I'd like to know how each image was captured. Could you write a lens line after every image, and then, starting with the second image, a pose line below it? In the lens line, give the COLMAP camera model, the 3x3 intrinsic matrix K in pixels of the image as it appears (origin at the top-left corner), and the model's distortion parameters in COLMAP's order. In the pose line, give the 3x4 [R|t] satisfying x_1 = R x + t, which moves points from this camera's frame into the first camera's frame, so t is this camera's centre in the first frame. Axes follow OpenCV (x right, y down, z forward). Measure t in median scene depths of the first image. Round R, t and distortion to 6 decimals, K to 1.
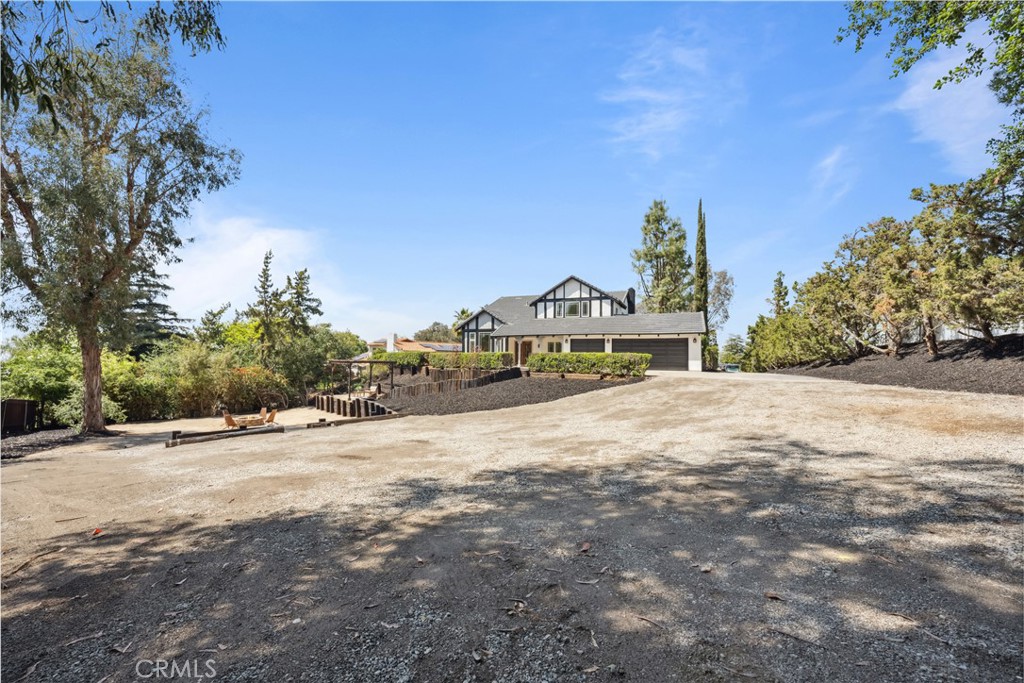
lens RADIAL K [[405.8, 0, 506.3], [0, 405.8, 340.6], [0, 0, 1]] dist [0.001268, -0.000028]
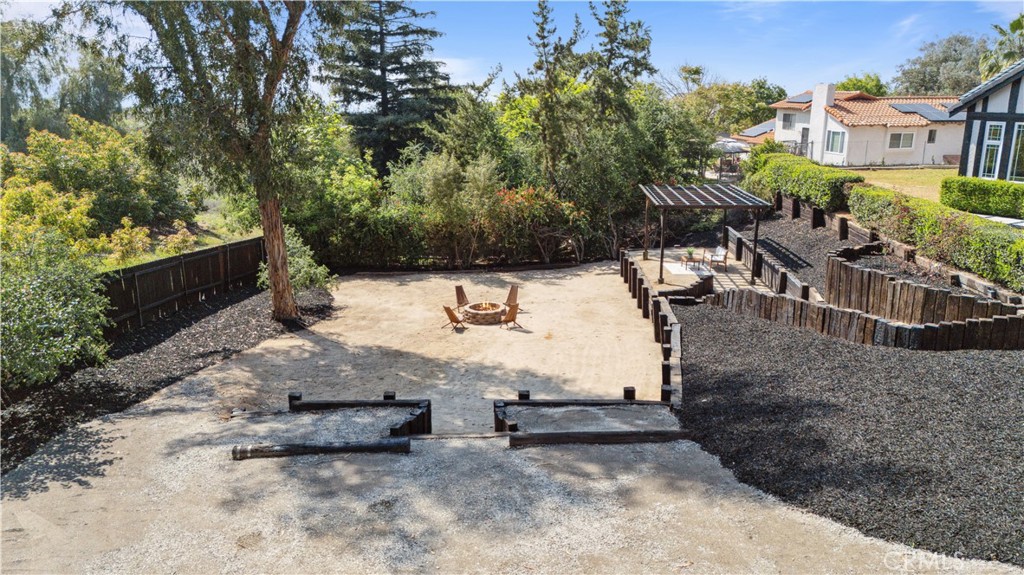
lens RADIAL K [[749.5, 0, 517.3], [0, 749.5, 292.7], [0, 0, 1]] dist [0.080489, -0.067989]
pose [[0.765687, 0.157133, -0.623725, 0.046542], [0.036980, 0.957343, 0.286578, -0.094074], [0.642149, -0.242494, 0.727214, 0.179878]]
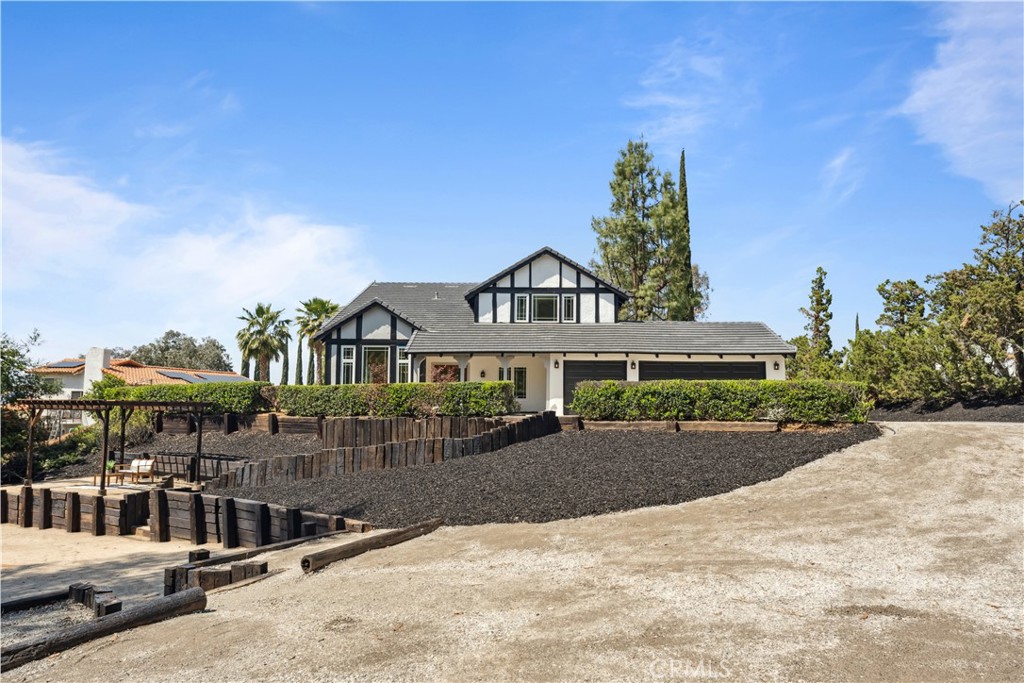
lens RADIAL K [[672.8, 0, 501.0], [0, 672.8, 334.1], [0, 0, 1]] dist [-0.004397, 0.005349]
pose [[0.937366, 0.035616, 0.346520, -0.209110], [-0.014633, 0.997907, -0.062981, 0.016616], [-0.348038, 0.053966, 0.935926, 0.168197]]
